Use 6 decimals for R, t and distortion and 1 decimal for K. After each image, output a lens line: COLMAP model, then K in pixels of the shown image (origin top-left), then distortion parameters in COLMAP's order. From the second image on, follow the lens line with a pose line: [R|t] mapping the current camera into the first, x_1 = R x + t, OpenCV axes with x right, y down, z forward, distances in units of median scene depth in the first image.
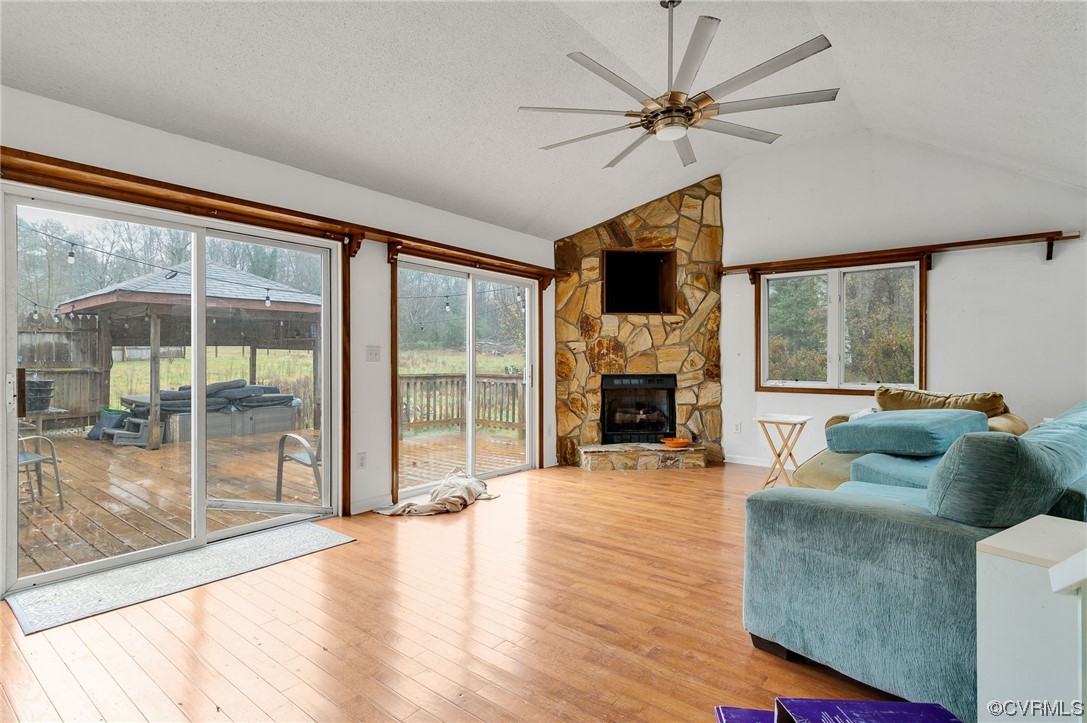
lens RADIAL K [[543.9, 0, 543.5], [0, 543.9, 356.1], [0, 0, 1]] dist [0.012631, -0.000325]
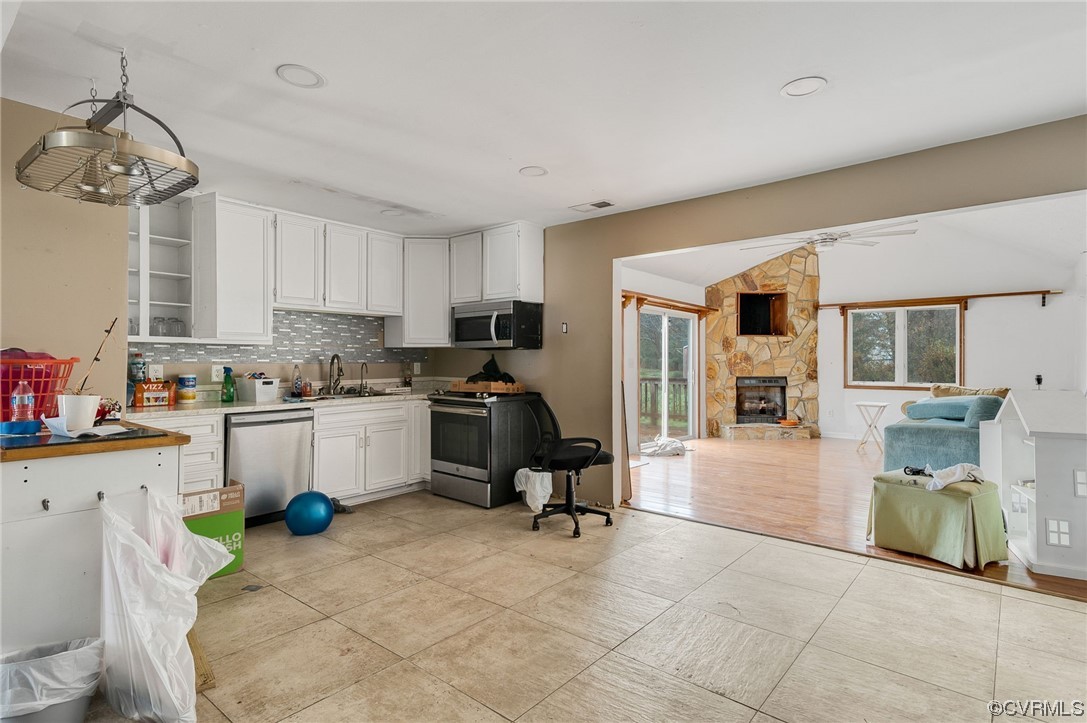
lens RADIAL K [[543.9, 0, 538.4], [0, 543.9, 357.8], [0, 0, 1]] dist [0.012631, -0.000325]
pose [[0.998787, 0.002814, -0.049154, -0.356655], [-0.003071, 0.999982, -0.005141, -0.007945], [0.049139, 0.005286, 0.998778, -0.507152]]
